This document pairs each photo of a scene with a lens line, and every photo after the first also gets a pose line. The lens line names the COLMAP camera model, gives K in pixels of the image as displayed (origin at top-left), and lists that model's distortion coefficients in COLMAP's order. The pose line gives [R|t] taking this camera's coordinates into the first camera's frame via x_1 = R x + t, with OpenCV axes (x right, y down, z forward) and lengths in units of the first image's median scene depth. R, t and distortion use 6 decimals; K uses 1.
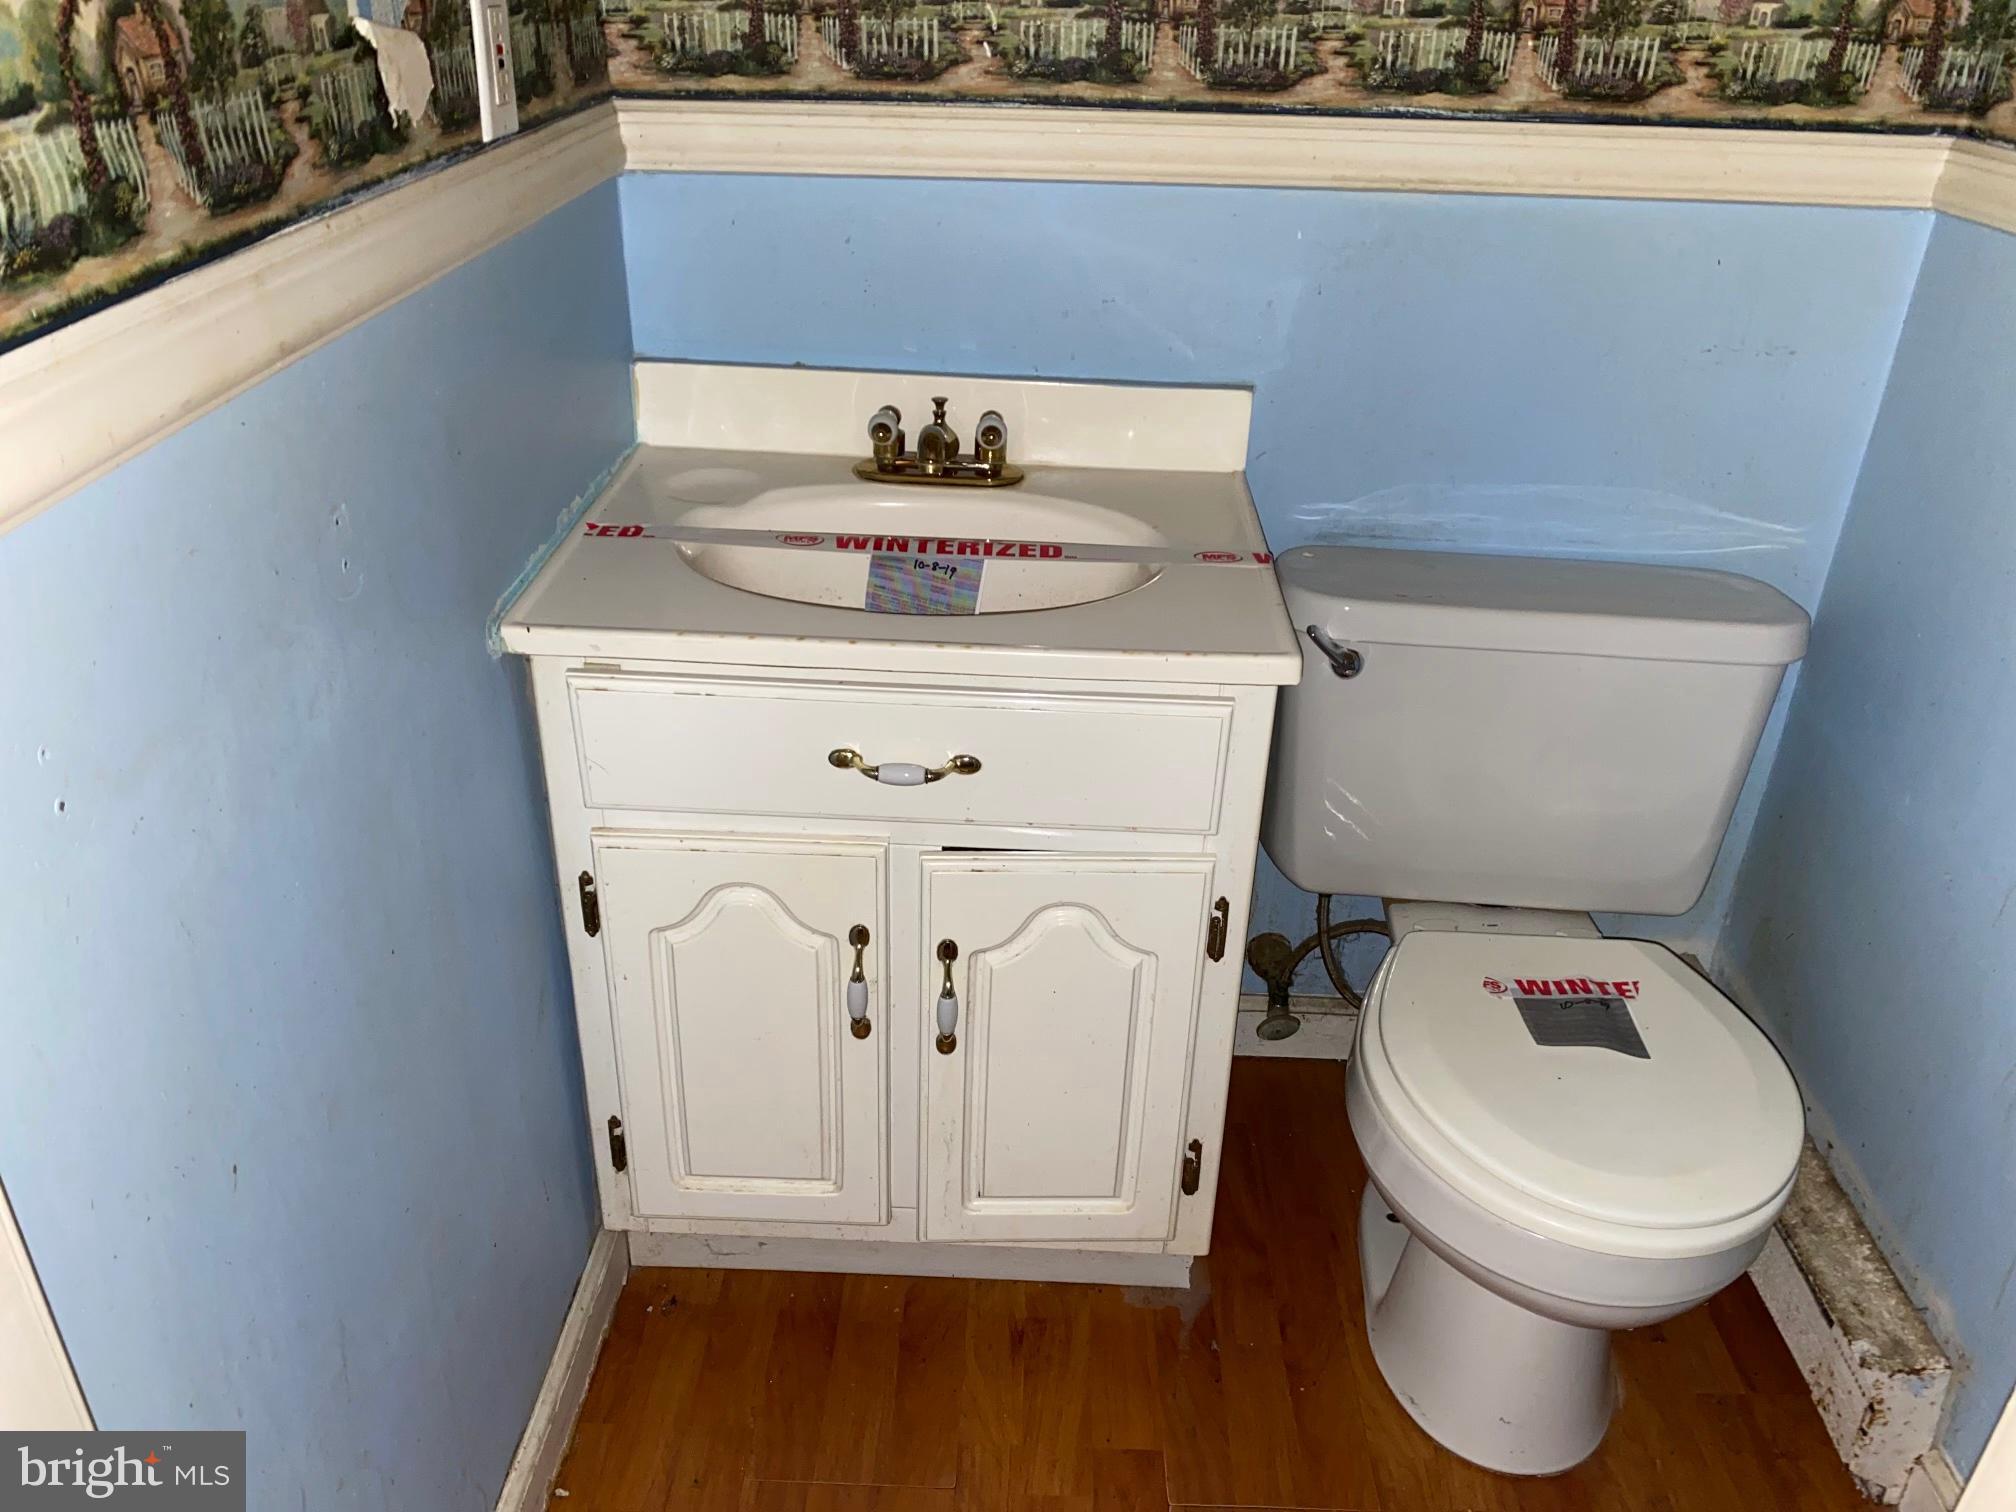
lens RADIAL K [[1538.9, 0, 1014.5], [0, 1538.9, 758.1], [0, 0, 1]] dist [0.028890, -0.022169]
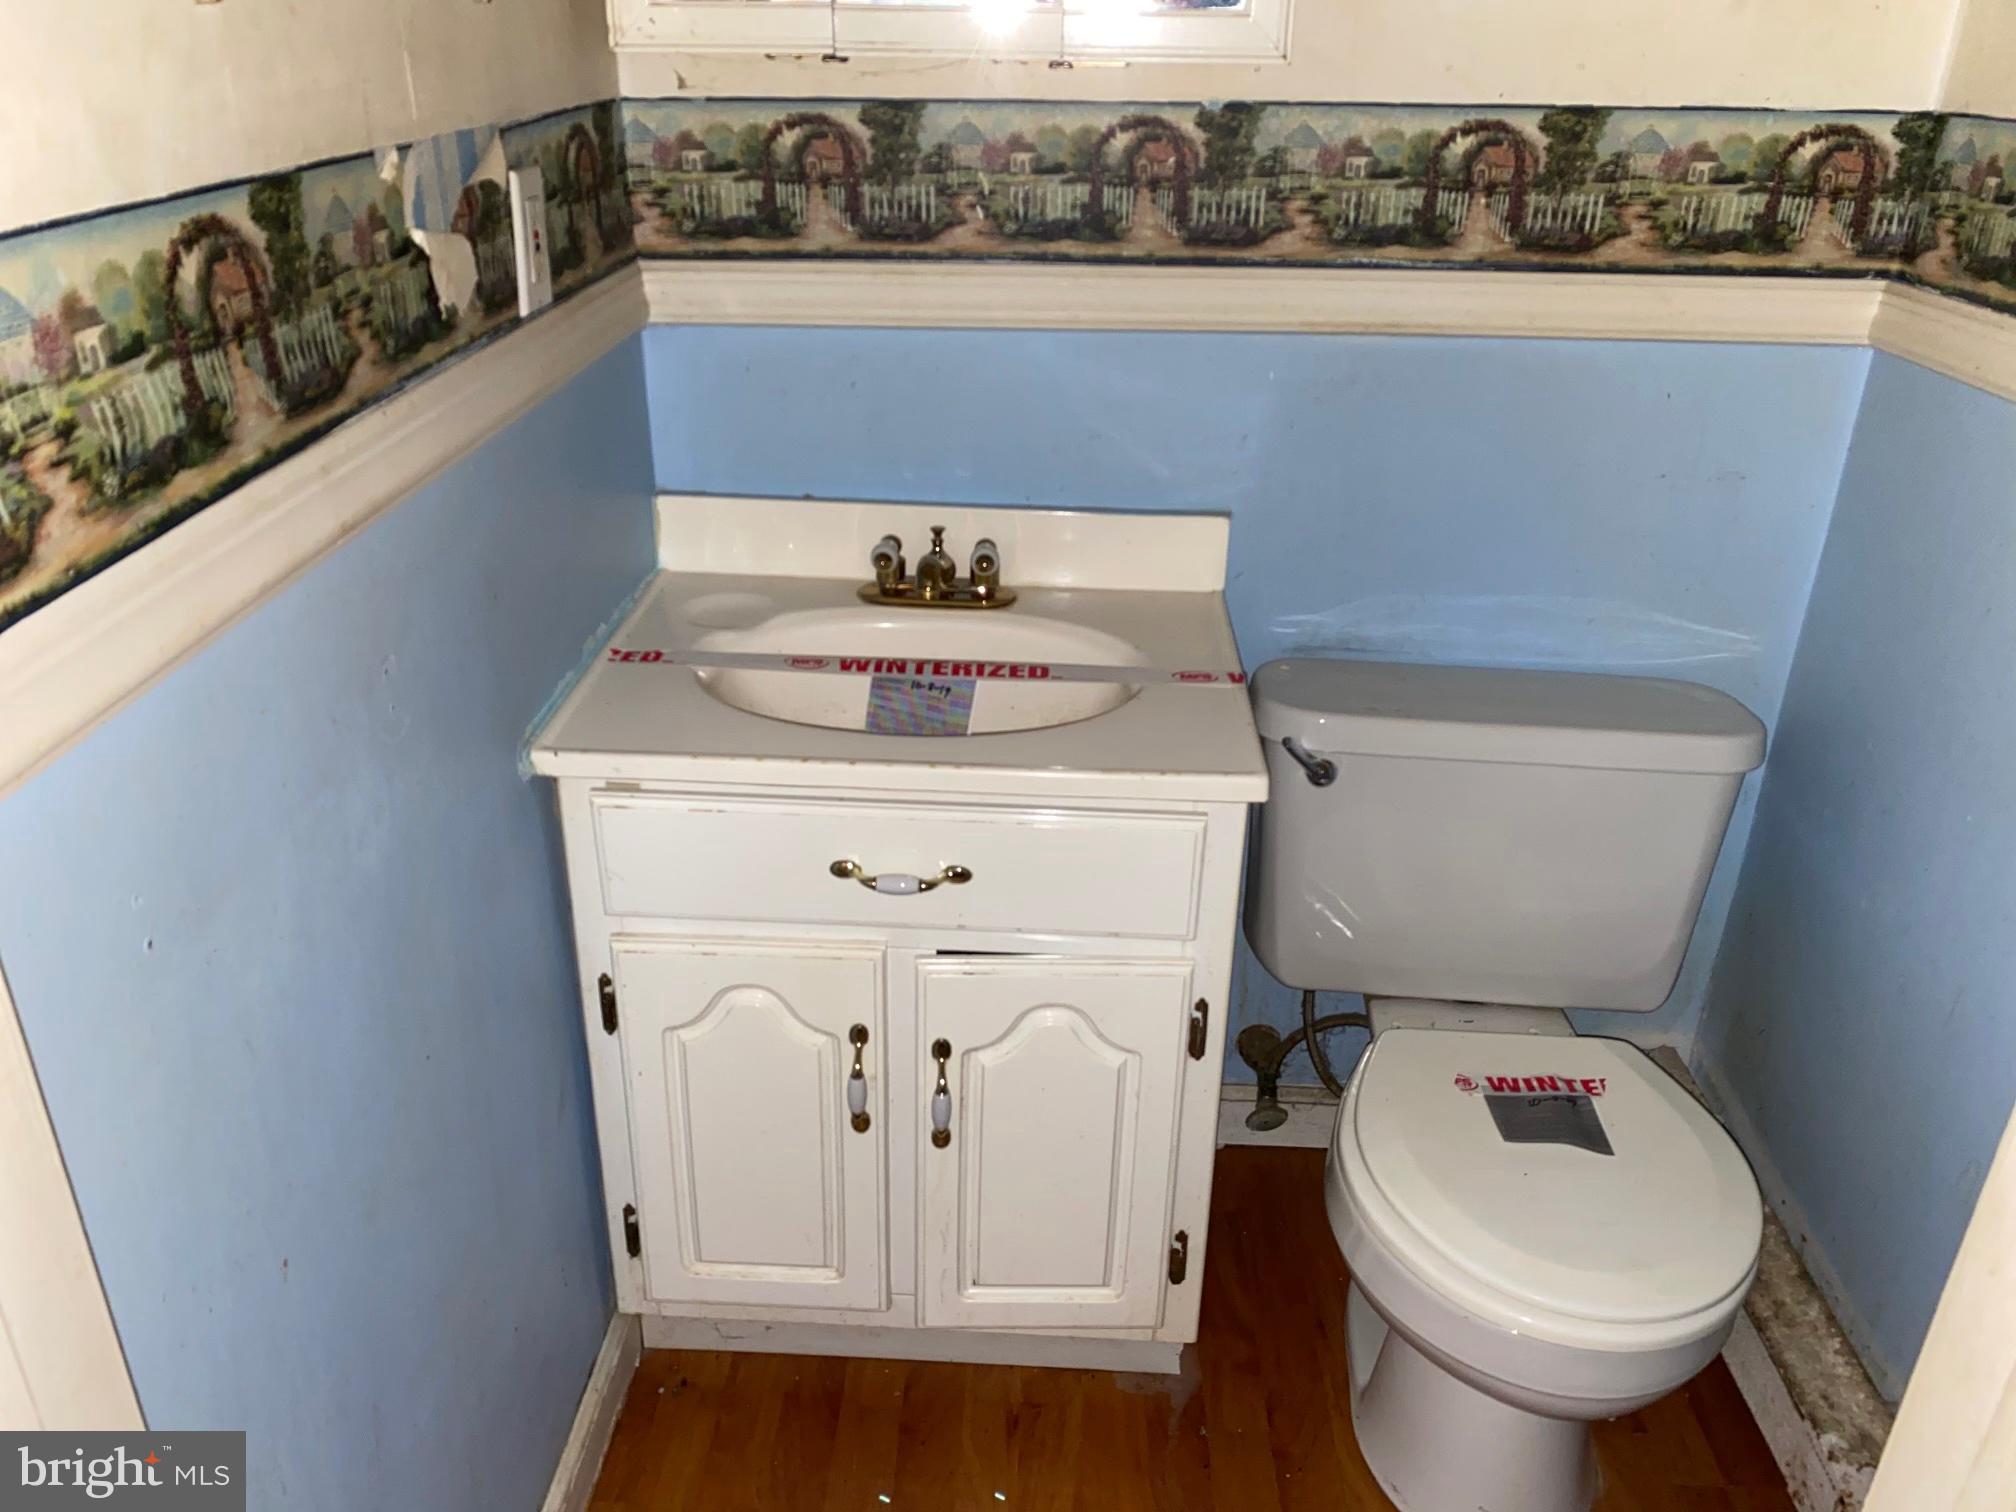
lens RADIAL K [[1534.5, 0, 989.2], [0, 1534.5, 749.3], [0, 0, 1]] dist [0.025780, -0.009378]
pose [[0.999599, -0.003193, -0.028121, 0.018164], [0.001771, 0.998725, -0.050451, -0.026155], [0.028246, 0.050381, 0.998331, -0.062331]]
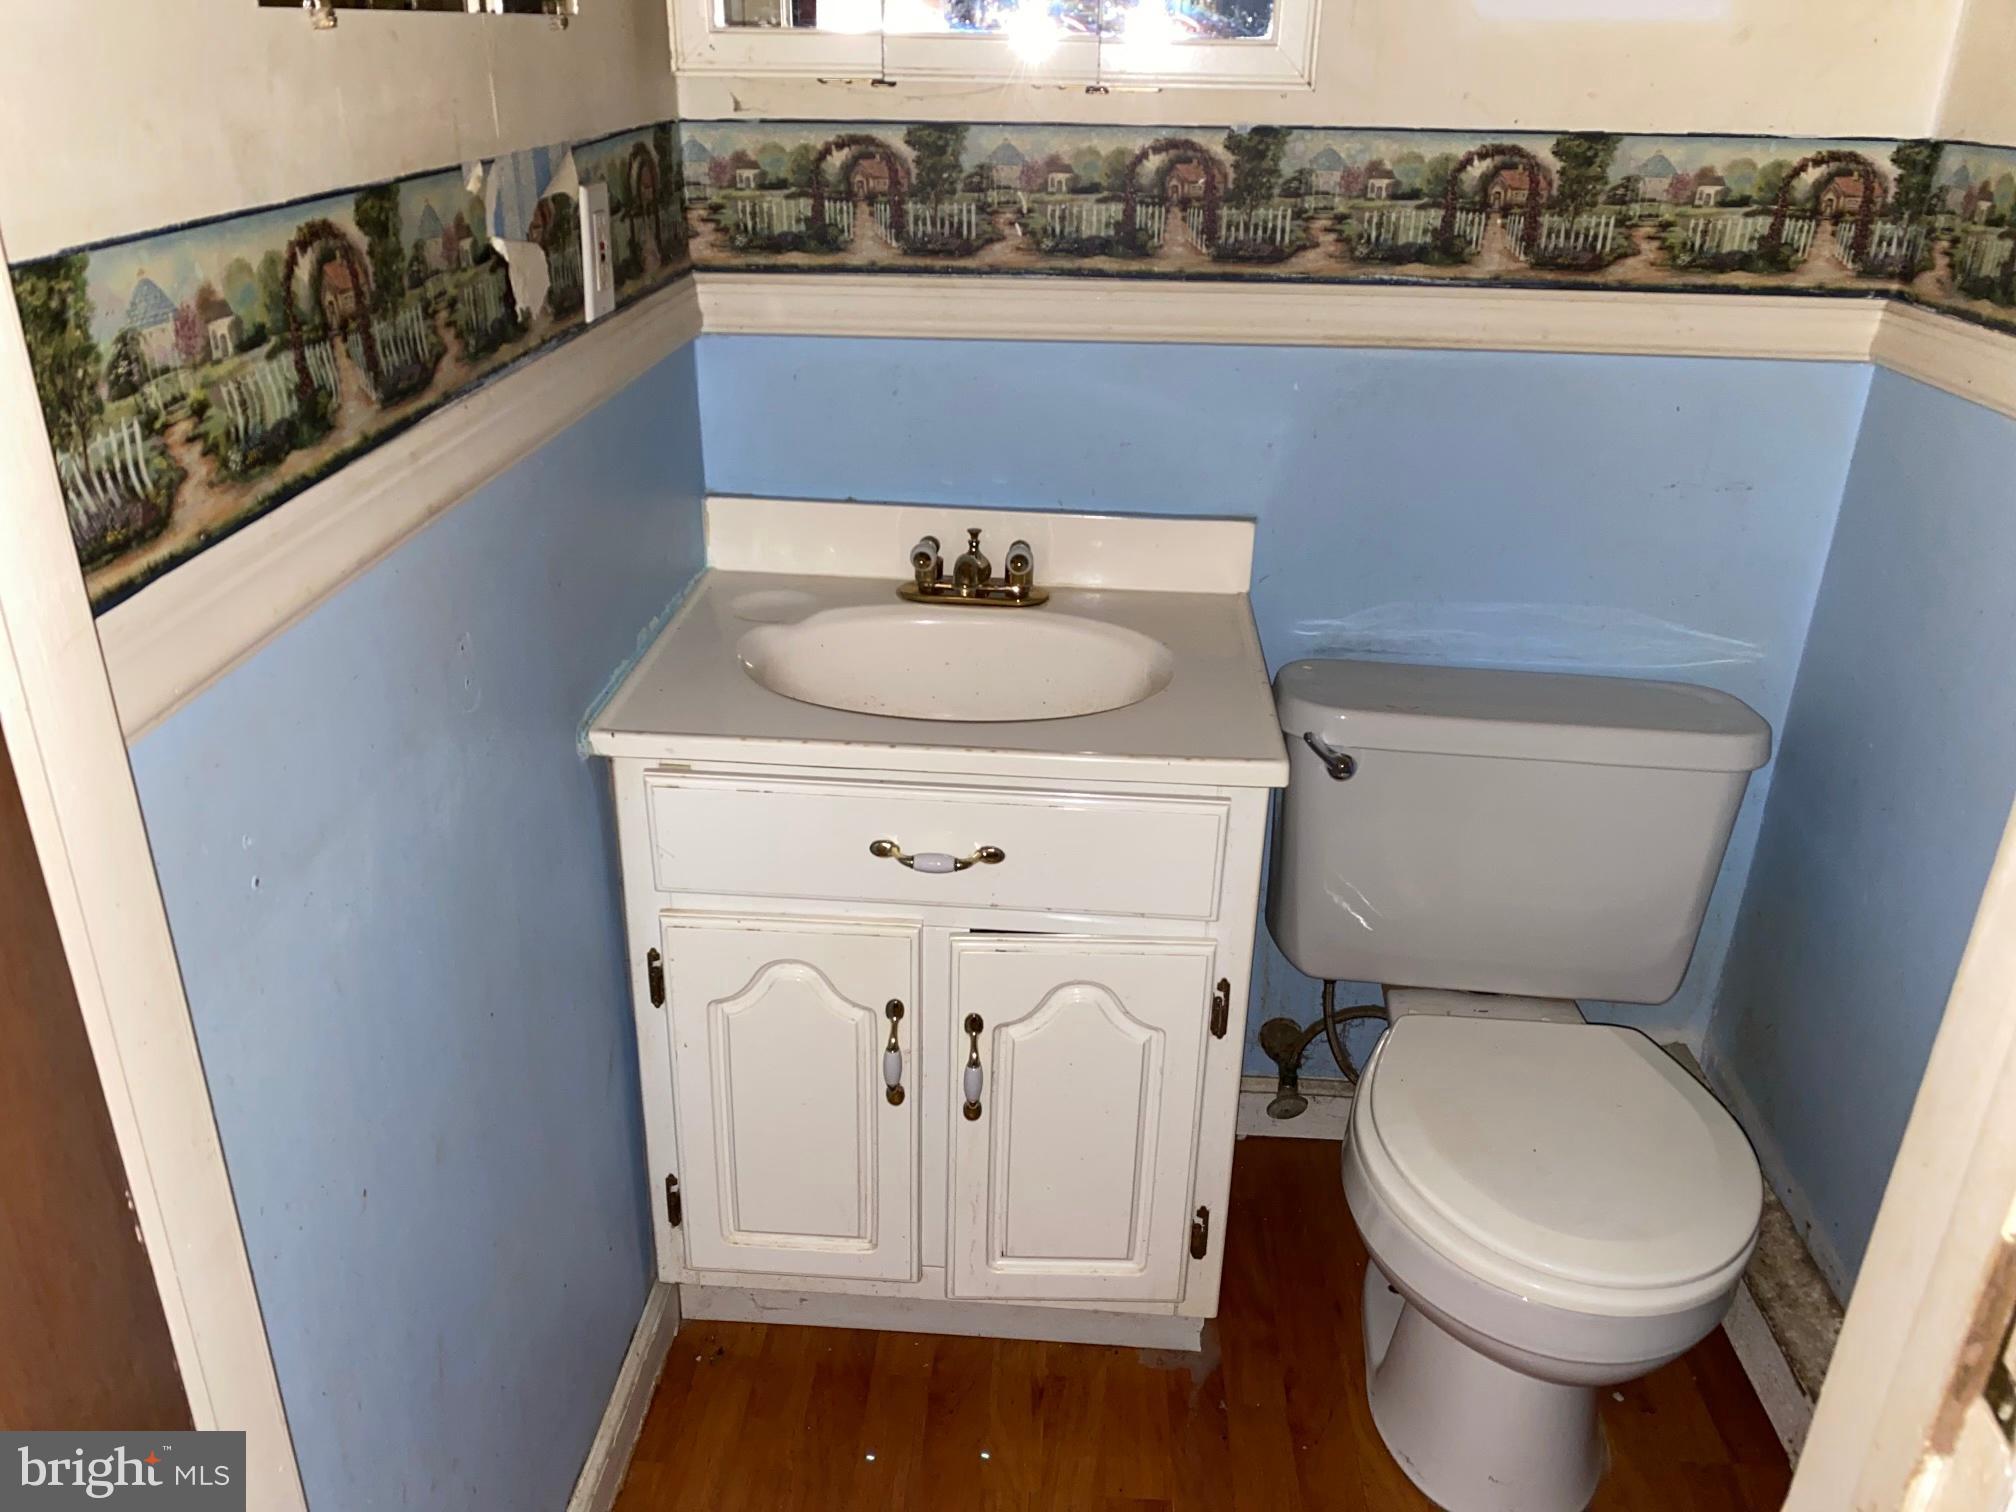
lens RADIAL K [[1539.9, 0, 1000.4], [0, 1539.9, 744.7], [0, 0, 1]] dist [0.027136, -0.013165]
pose [[0.999223, 0.006402, -0.038896, 0.015930], [-0.009088, 0.997556, -0.069274, 0.000902], [0.038357, 0.069574, 0.996839, -0.111818]]
